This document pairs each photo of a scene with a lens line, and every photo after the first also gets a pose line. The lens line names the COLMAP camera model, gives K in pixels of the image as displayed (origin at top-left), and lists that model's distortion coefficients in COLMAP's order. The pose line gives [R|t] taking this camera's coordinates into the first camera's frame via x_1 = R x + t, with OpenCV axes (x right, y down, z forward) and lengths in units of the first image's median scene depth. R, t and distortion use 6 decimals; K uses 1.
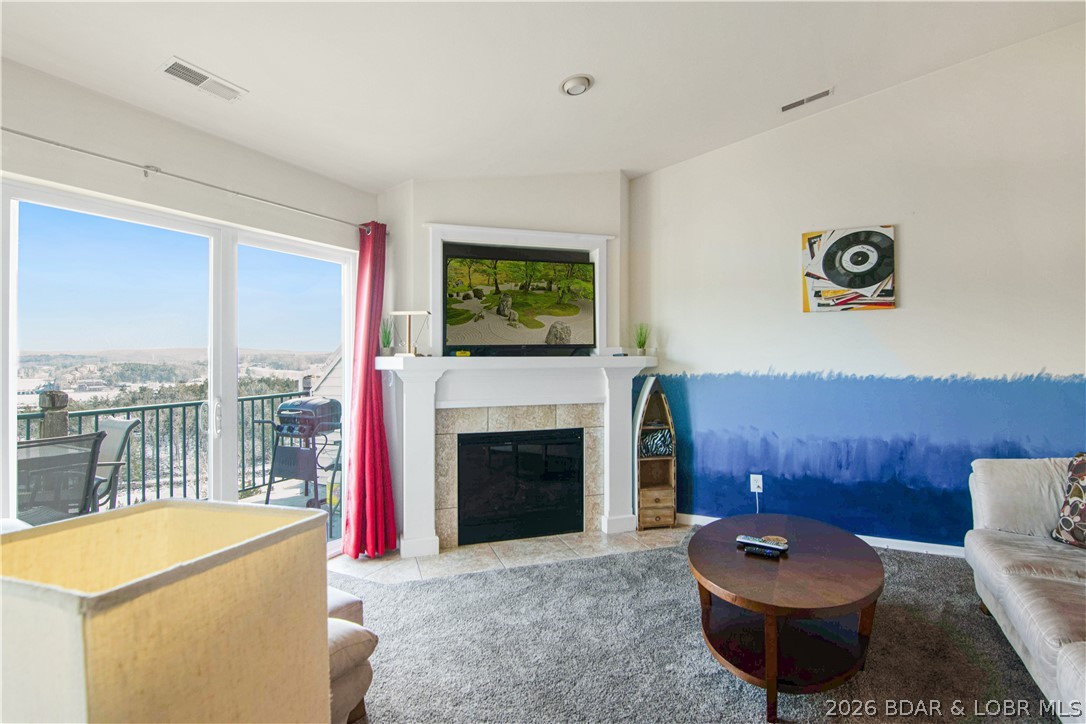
lens RADIAL K [[545.7, 0, 530.6], [0, 545.7, 351.4], [0, 0, 1]] dist [-0.011704, -0.001085]
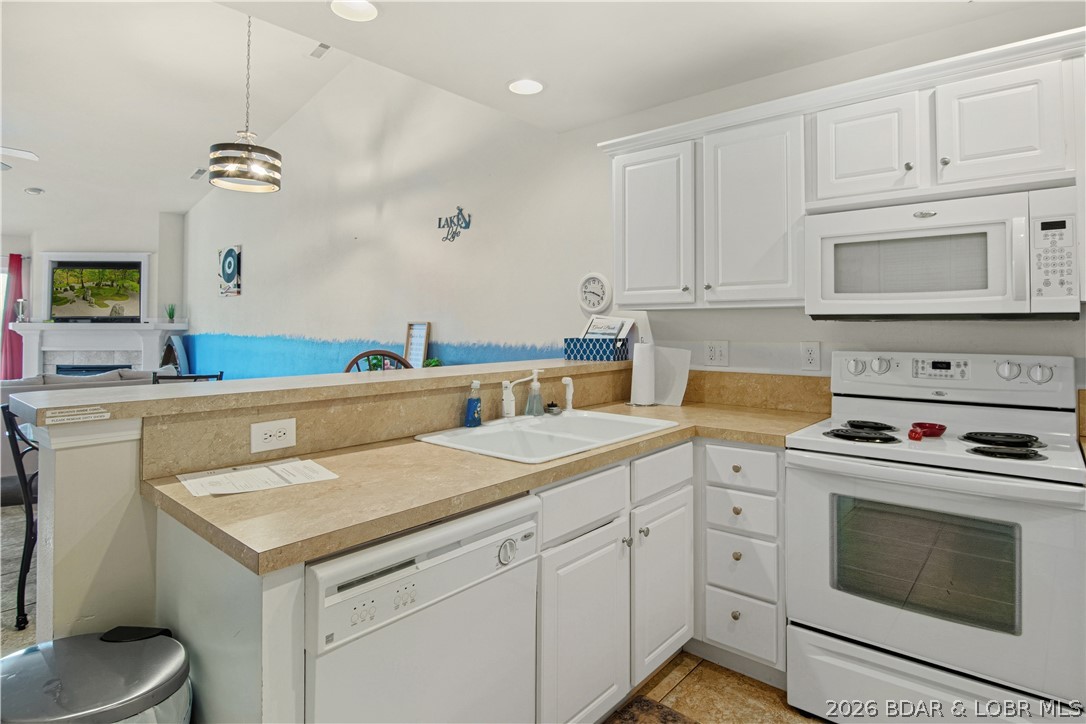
lens RADIAL K [[582.8, 0, 536.6], [0, 582.8, 313.1], [0, 0, 1]] dist [-0.001701, -0.017606]
pose [[0.966656, -0.000956, -0.256078, 1.916873], [-0.002415, 0.999915, -0.012848, -0.002846], [0.256068, 0.013038, 0.966571, -0.470558]]
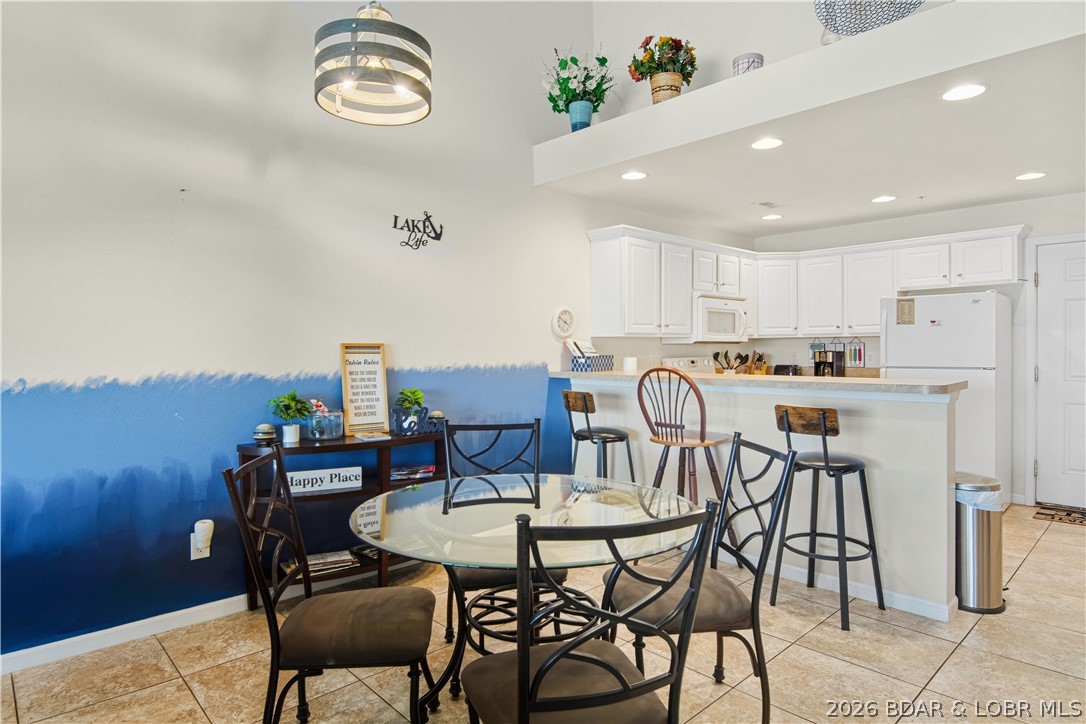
lens RADIAL K [[619.1, 0, 537.0], [0, 619.1, 355.8], [0, 0, 1]] dist [0.003651, -0.020060]
pose [[0.347918, -0.012788, 0.937438, 0.637229], [-0.003974, 0.999878, 0.015115, 0.003670], [-0.937516, -0.008984, 0.347825, 0.007698]]
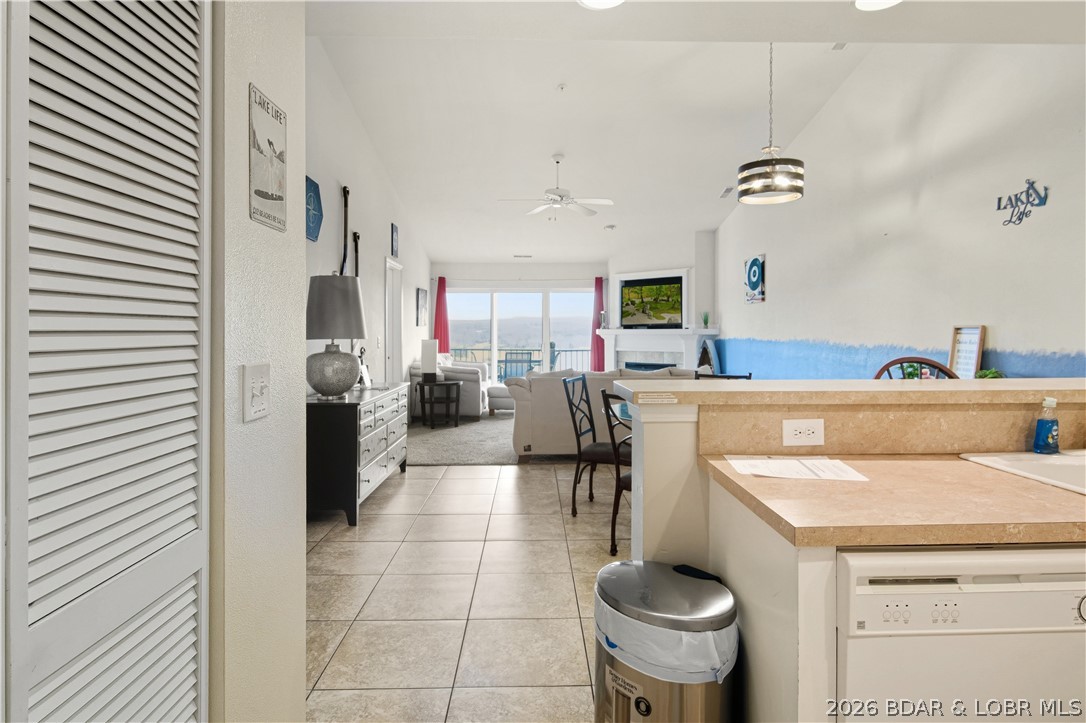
lens RADIAL K [[594.0, 0, 546.3], [0, 594.0, 336.0], [0, 0, 1]] dist [0.018174, -0.013384]
pose [[0.473144, 0.009064, -0.880939, 1.940734], [0.009774, 0.999832, 0.015537, -0.004189], [0.880931, -0.015961, 0.472976, -0.508186]]
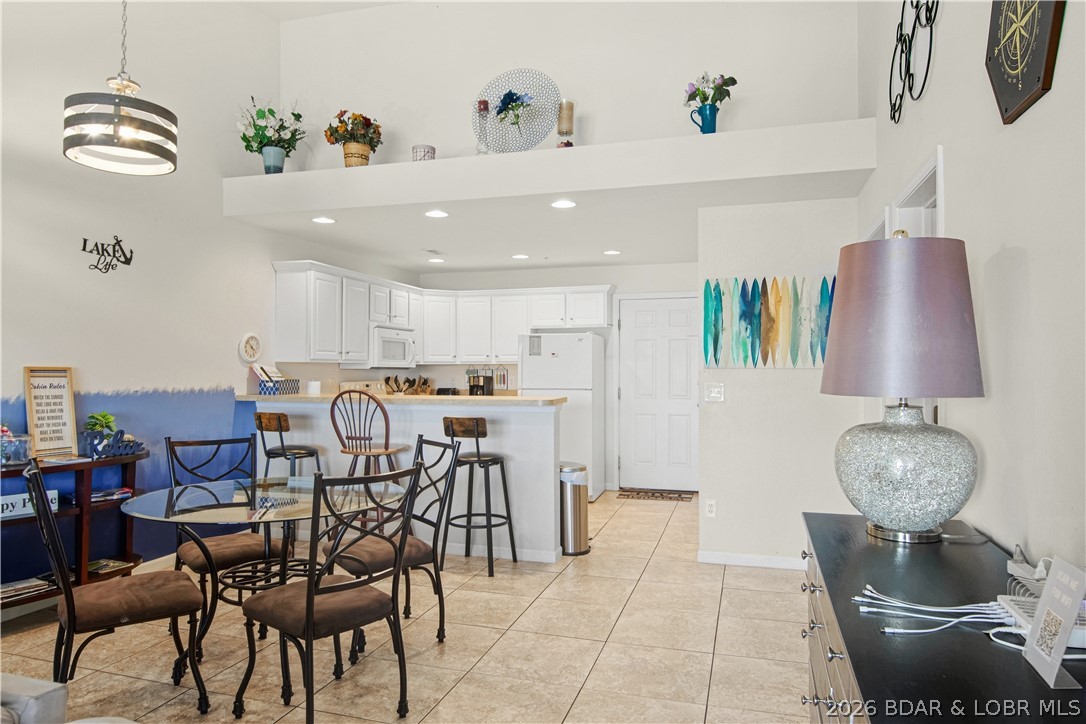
lens RADIAL K [[691.1, 0, 543.0], [0, 691.1, 362.0], [0, 0, 1]] dist [0.010514, -0.029608]
pose [[-0.173686, 0.013650, 0.984706, 0.298539], [-0.011183, 0.999812, -0.015832, 0.000871], [-0.984738, -0.013761, -0.173501, 0.035557]]
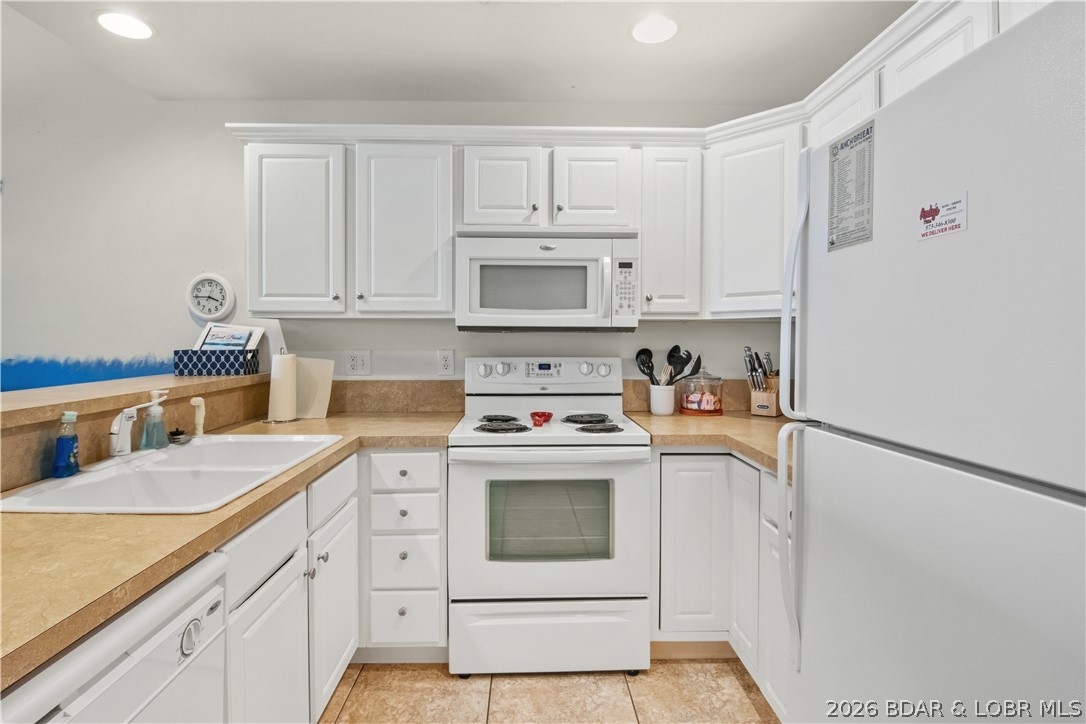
lens RADIAL K [[530.0, 0, 541.8], [0, 530.0, 345.2], [0, 0, 1]] dist [-0.011608, -0.009517]
pose [[0.882048, -0.000871, 0.471158, 1.835775], [-0.010044, 0.999736, 0.020652, -0.000987], [-0.471052, -0.022948, 0.881807, -0.410120]]
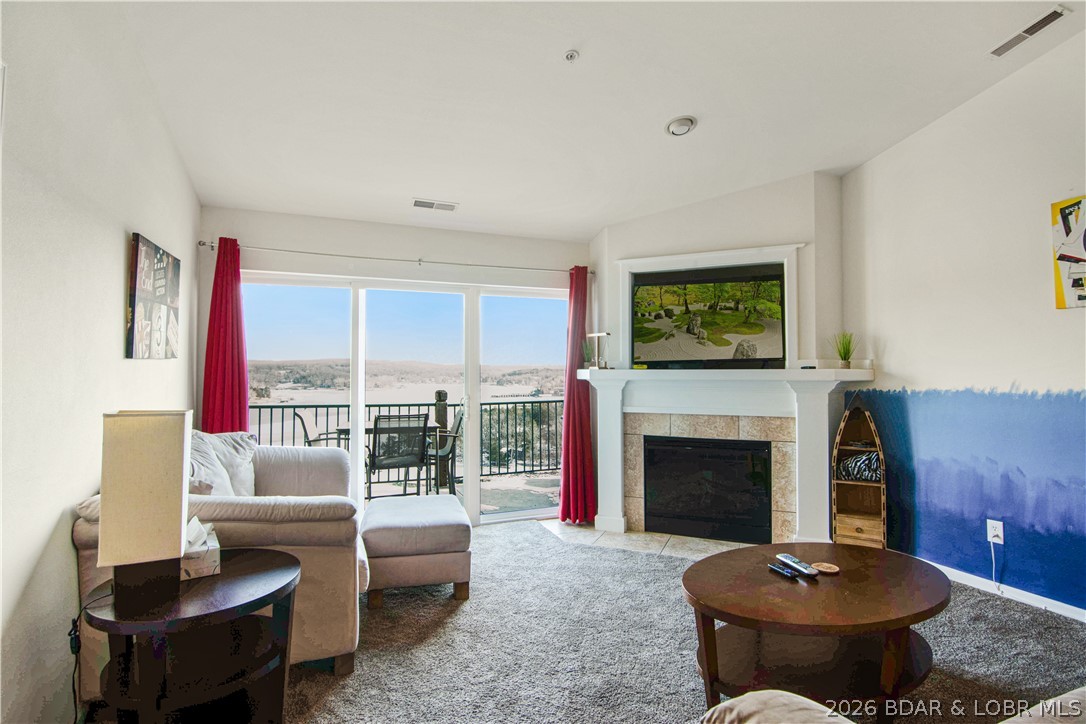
lens RADIAL K [[529.8, 0, 540.5], [0, 529.8, 356.6], [0, 0, 1]] dist [-0.013901, -0.001611]
pose [[0.741665, -0.016438, -0.670569, 0.460970], [0.005883, 0.999821, -0.018003, 0.001222], [0.670745, 0.009407, 0.741629, 0.004592]]
